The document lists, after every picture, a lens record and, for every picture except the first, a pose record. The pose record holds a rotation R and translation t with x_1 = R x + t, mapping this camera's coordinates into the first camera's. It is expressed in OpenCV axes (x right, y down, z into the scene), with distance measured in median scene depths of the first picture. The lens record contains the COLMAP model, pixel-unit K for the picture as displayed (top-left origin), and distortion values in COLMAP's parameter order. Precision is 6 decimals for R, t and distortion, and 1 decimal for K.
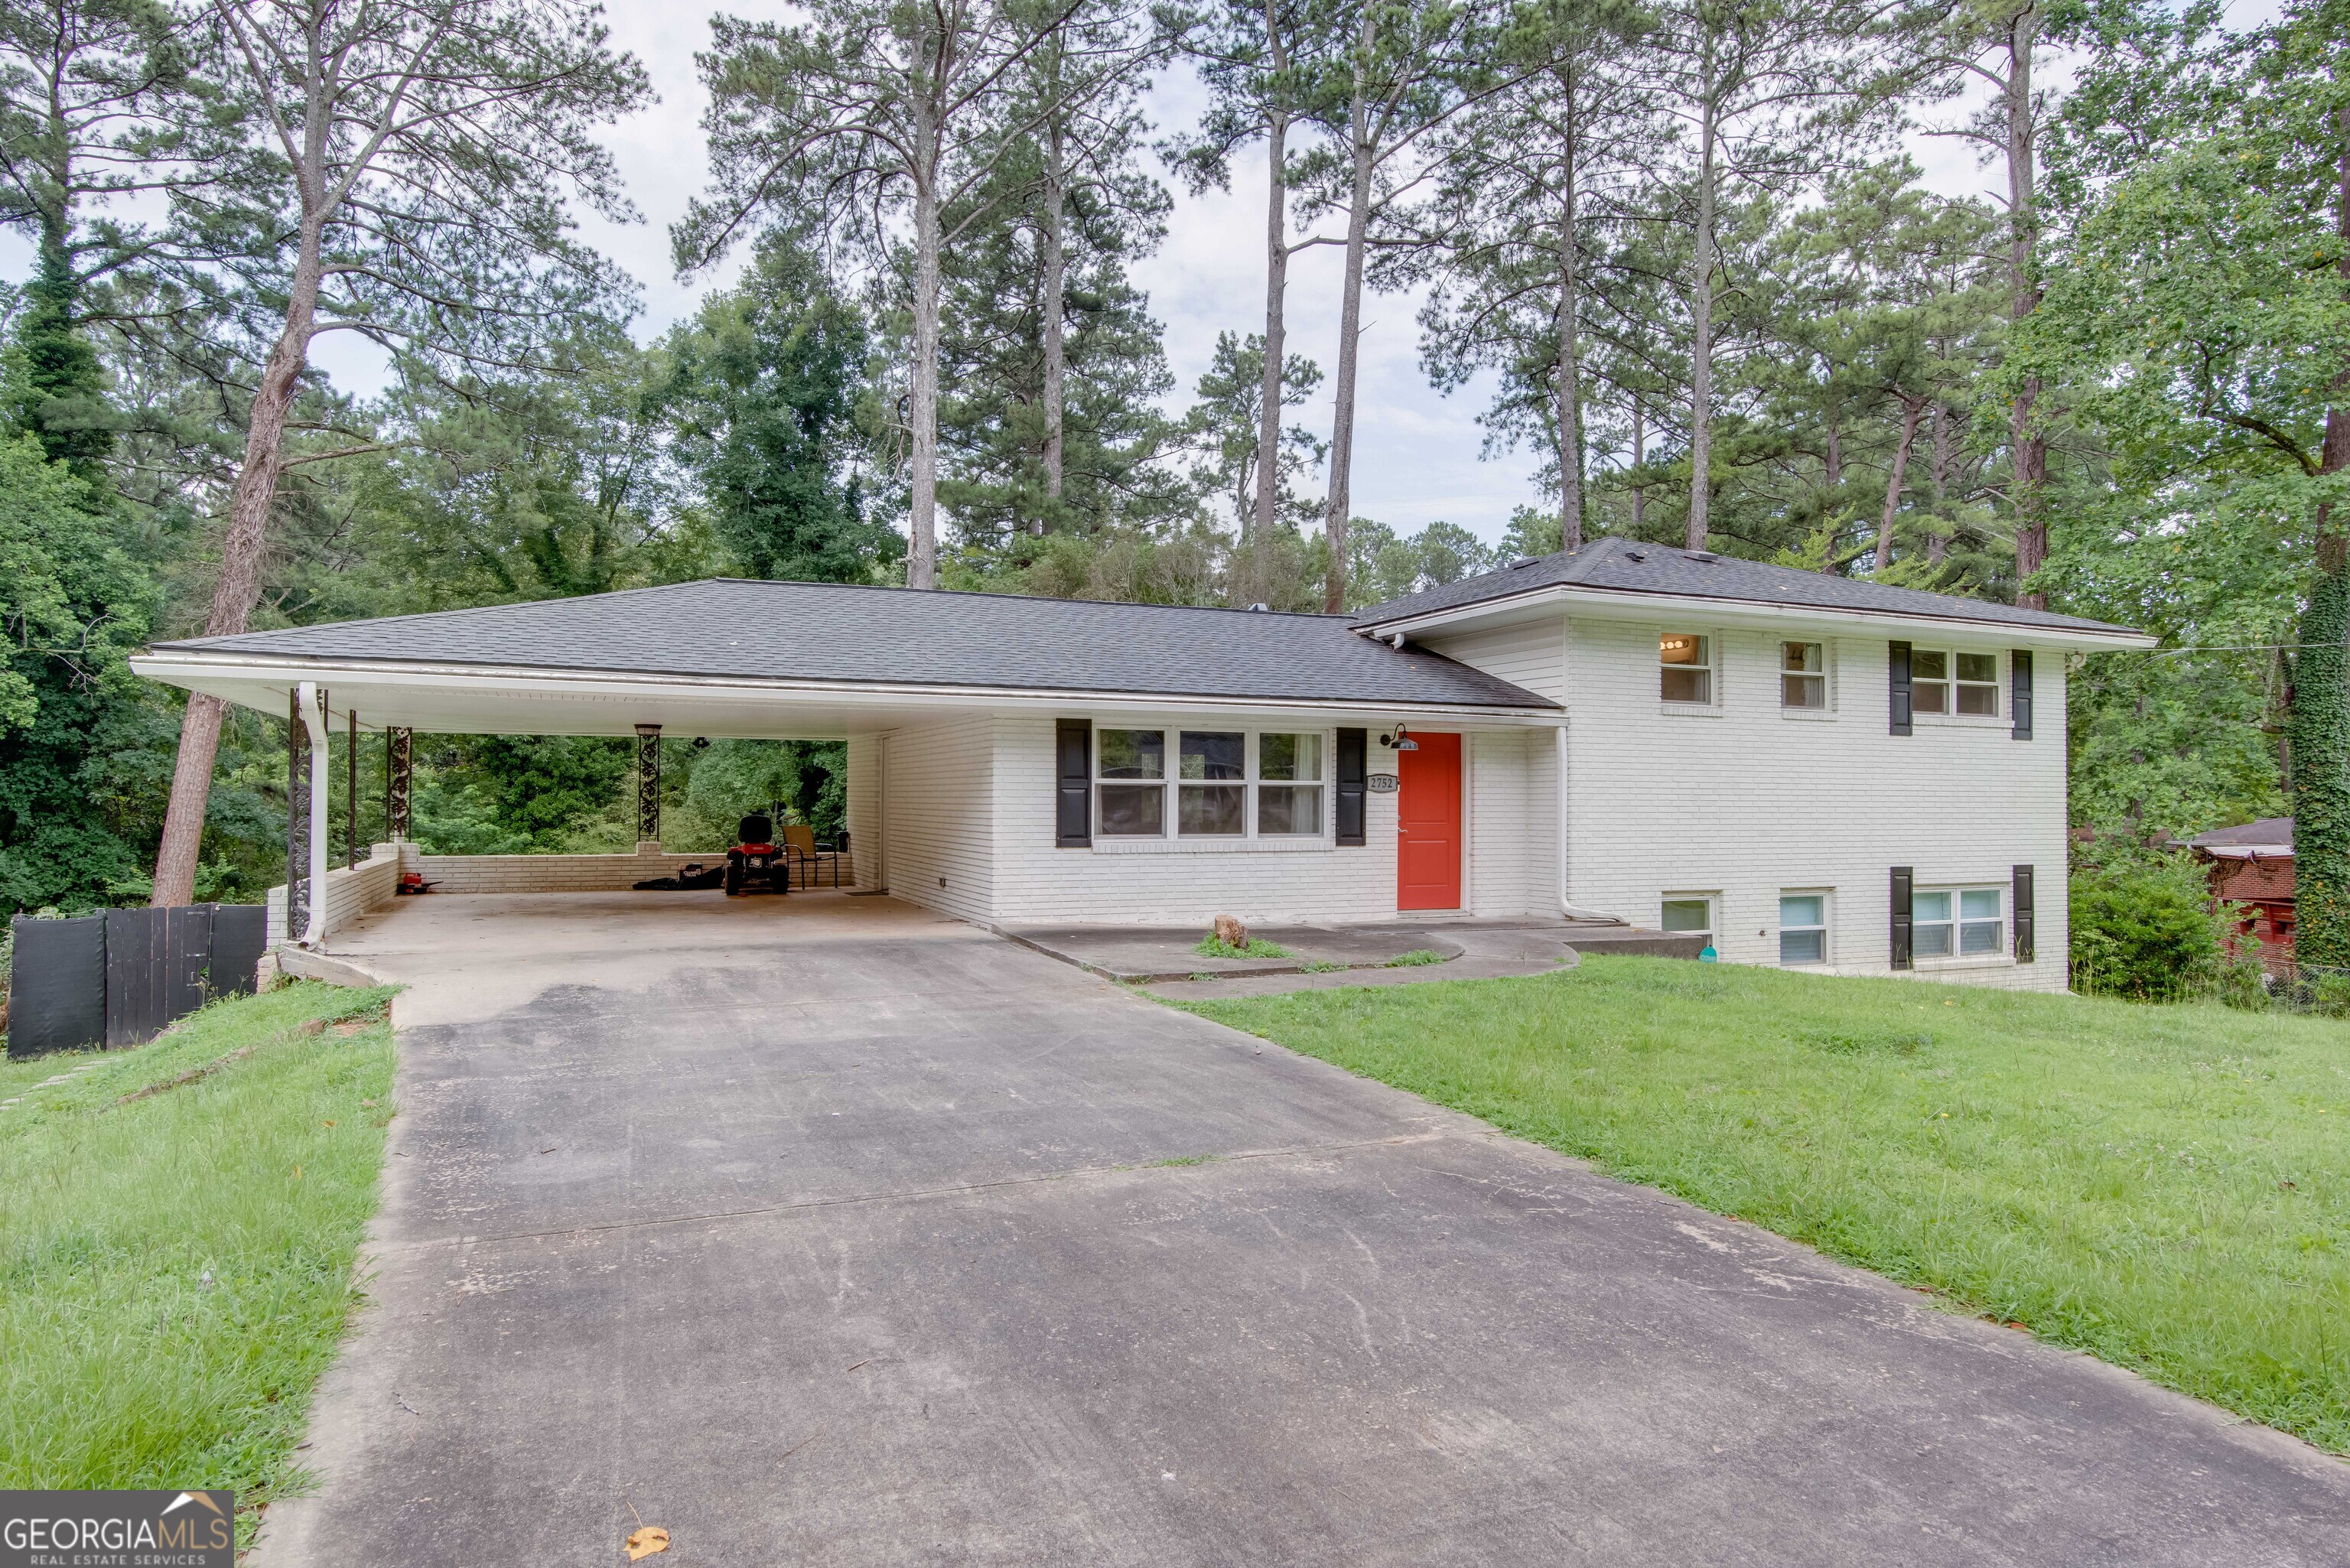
lens RADIAL K [[1333.7, 0, 1168.9], [0, 1333.7, 796.0], [0, 0, 1]] dist [0.006088, -0.000547]
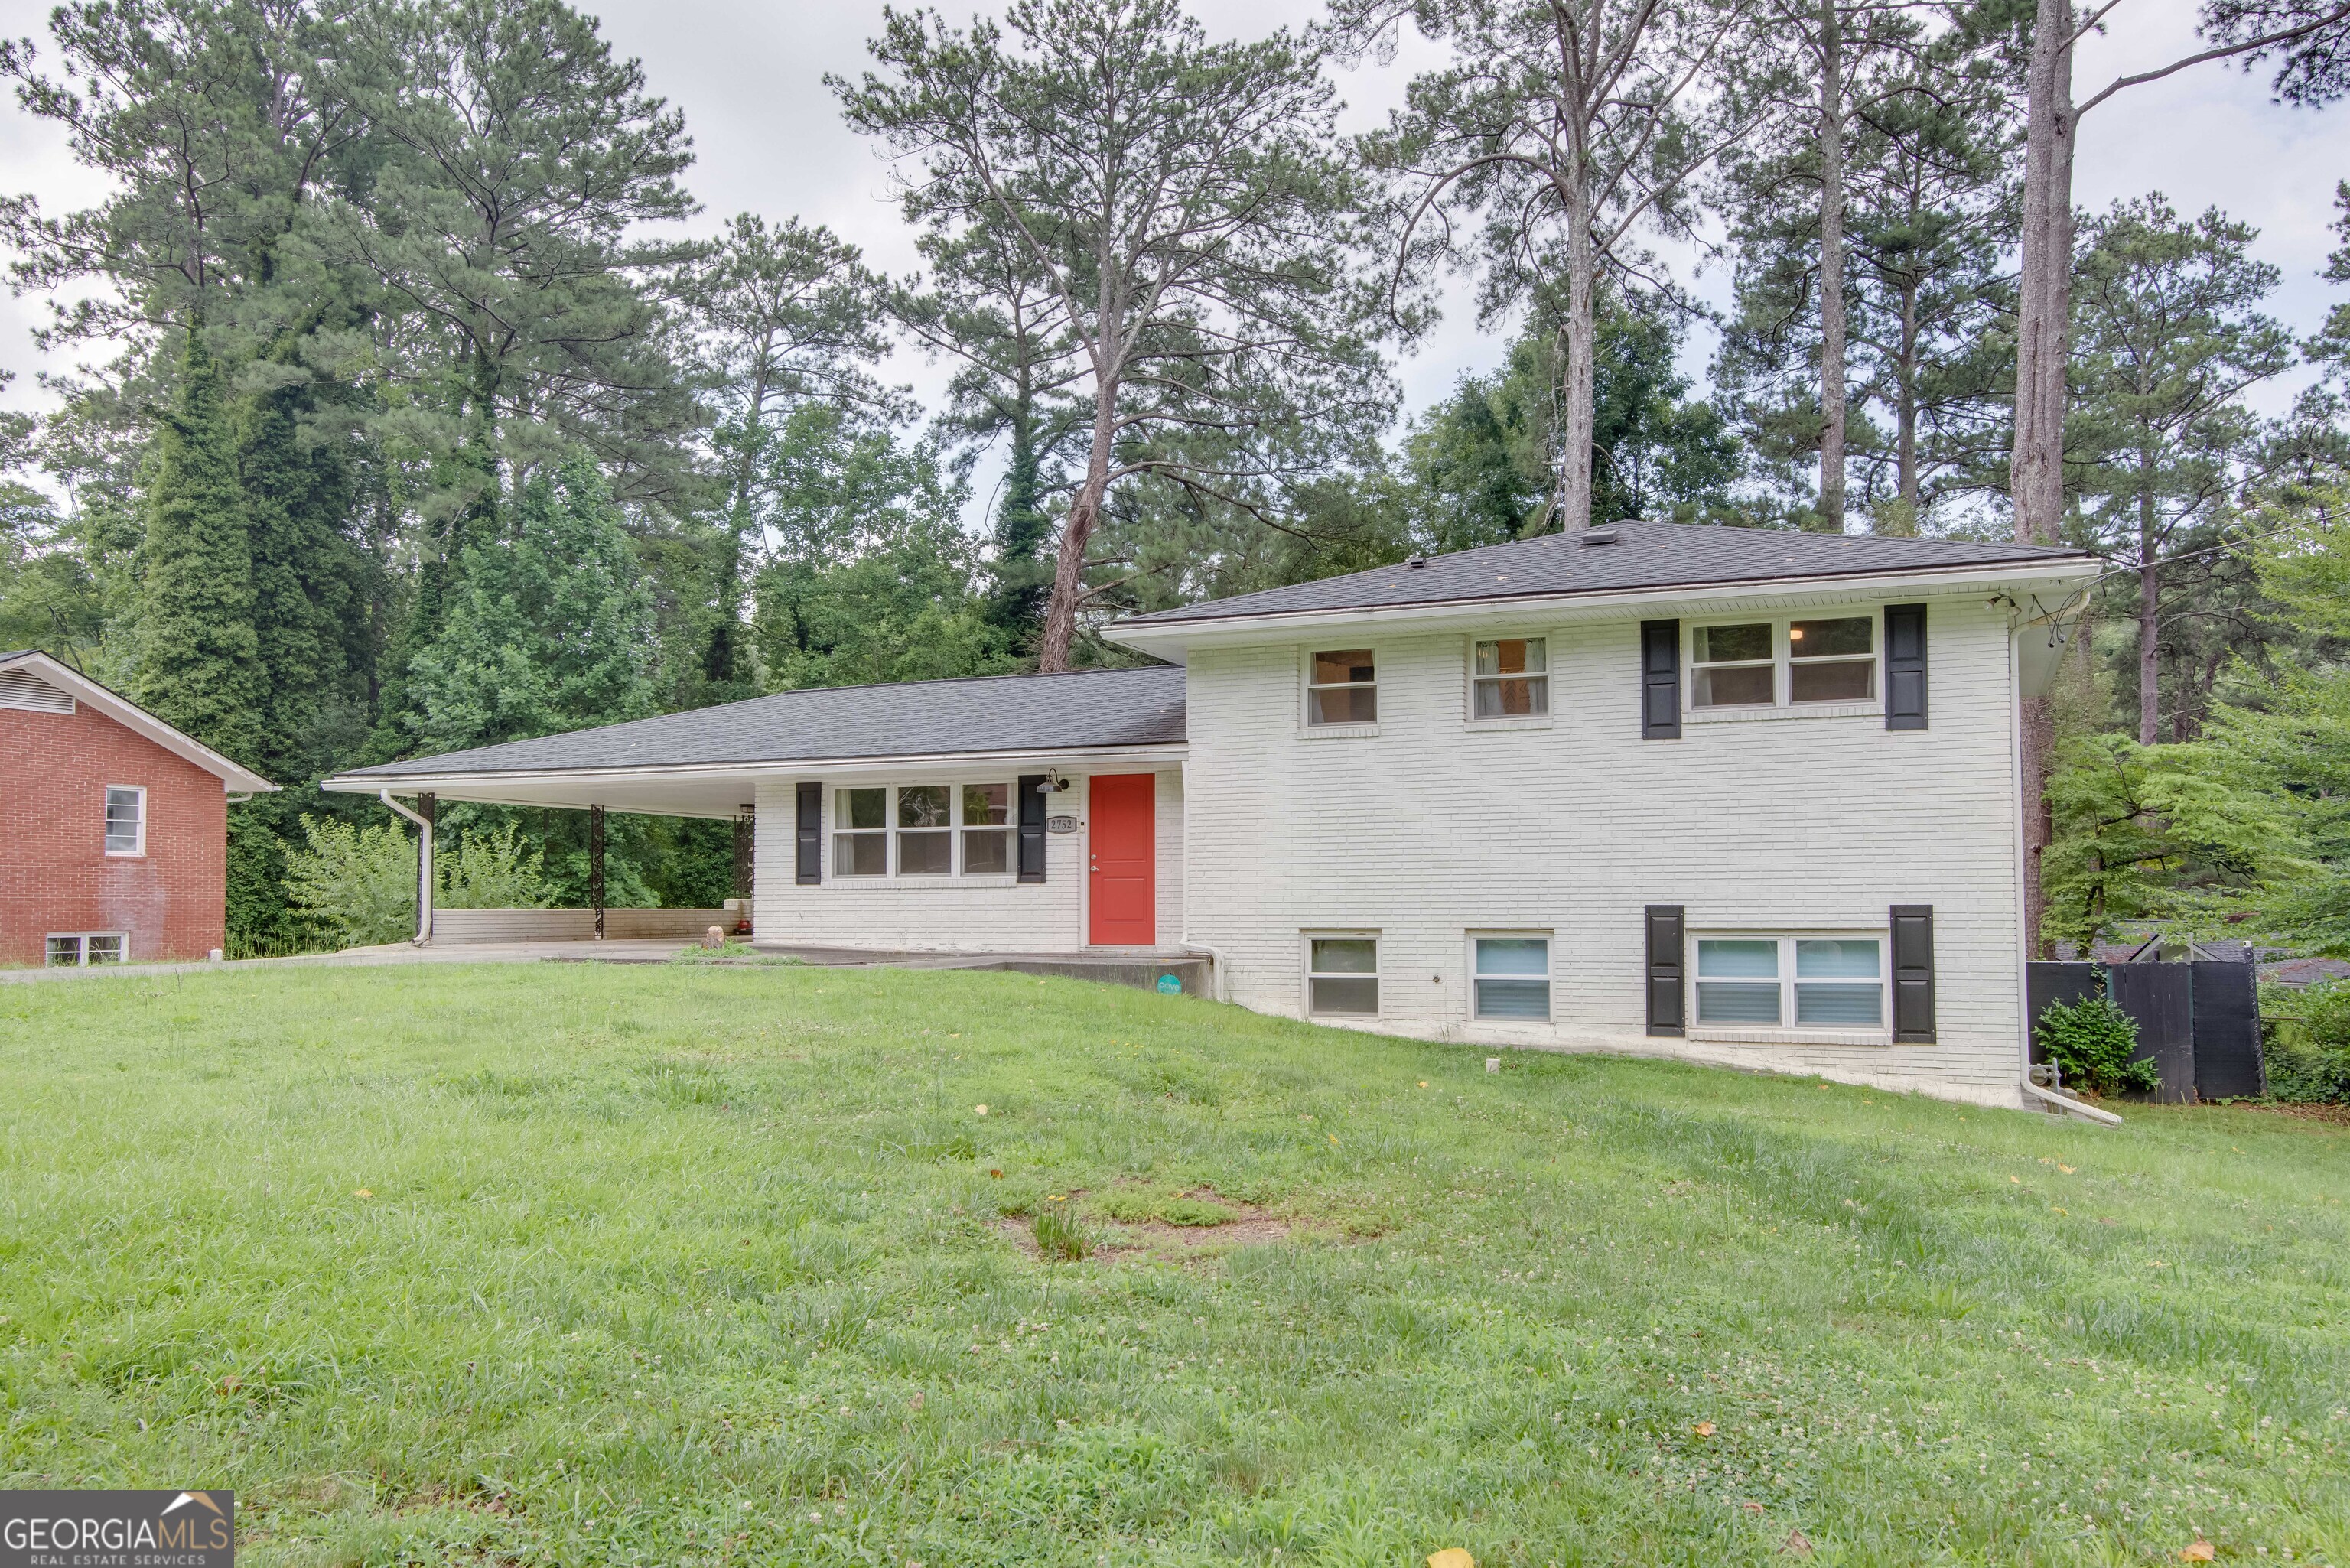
lens RADIAL K [[1333.7, 0, 1168.9], [0, 1333.7, 796.0], [0, 0, 1]] dist [0.006088, -0.000547]
pose [[0.770816, -0.047533, -0.635282, 0.788162], [0.025556, 0.998717, -0.043717, 0.014454], [0.636545, 0.017463, 0.771042, 0.197989]]
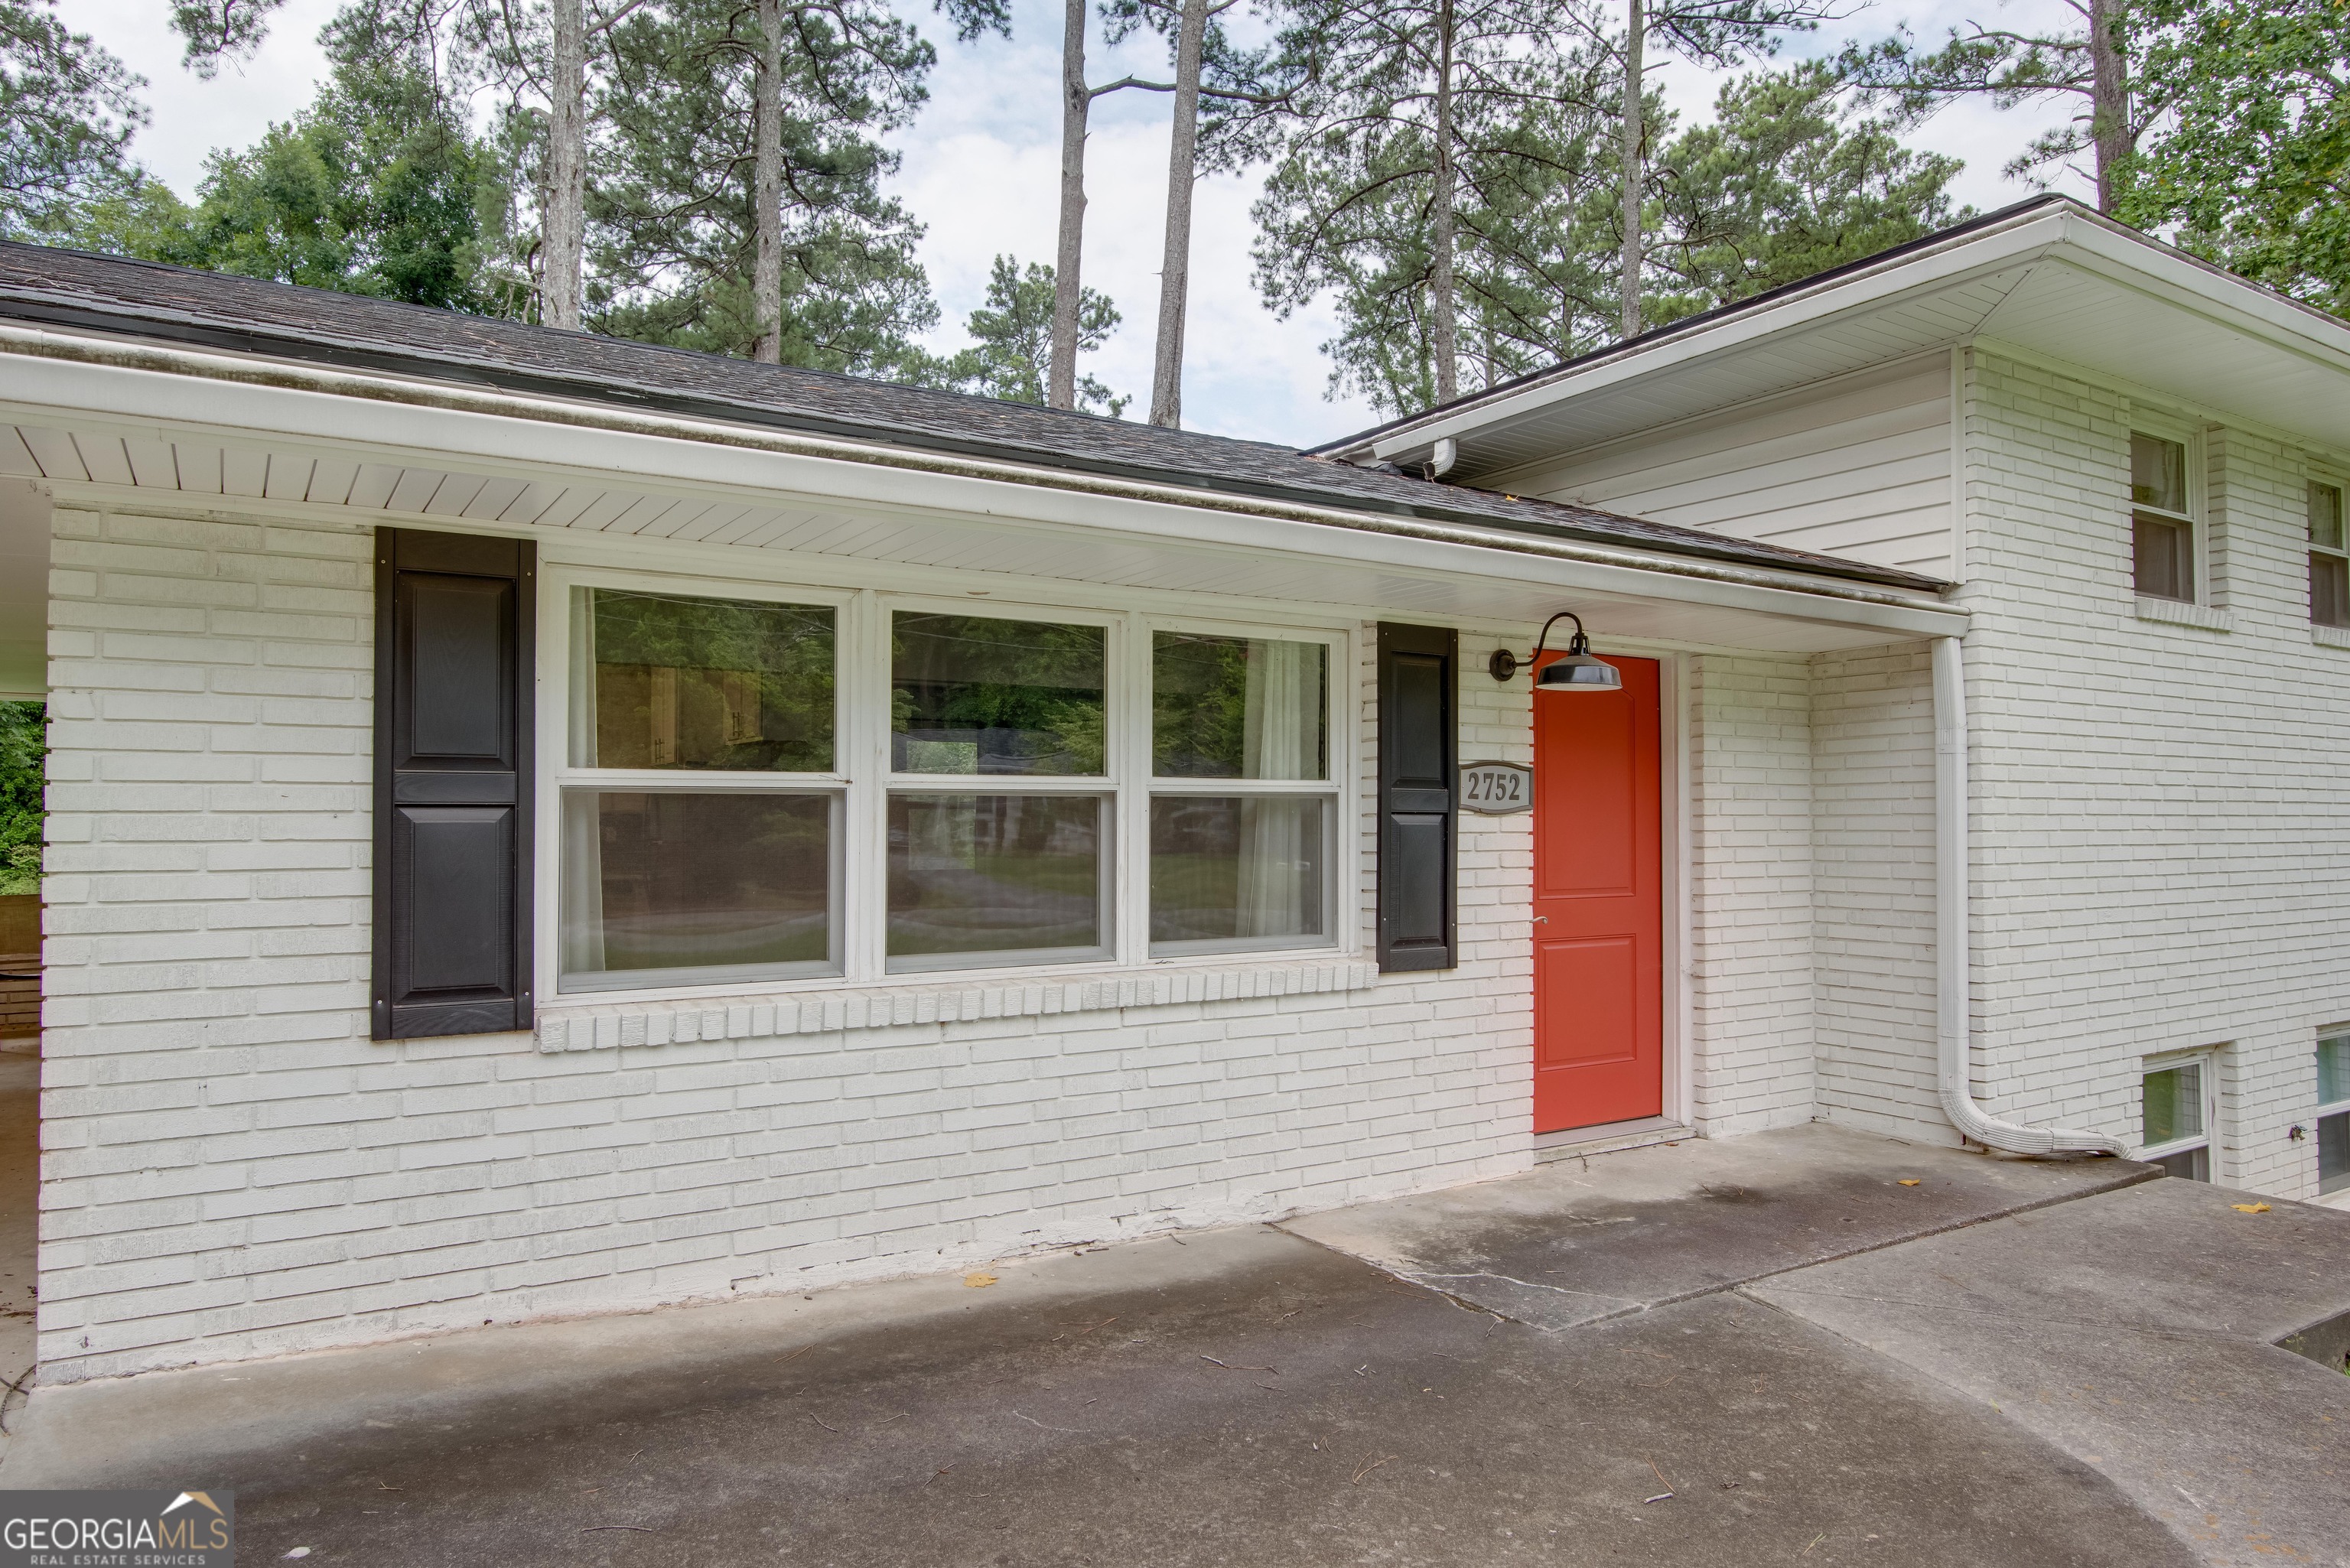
lens RADIAL K [[1518.7, 0, 1312.9], [0, 1518.7, 788.0], [0, 0, 1]] dist [-0.017506, 0.000322]
pose [[0.970294, -0.001571, 0.241923, 0.014721], [0.005997, 0.999828, -0.017559, -0.002404], [-0.241854, 0.018488, 0.970136, 0.542623]]
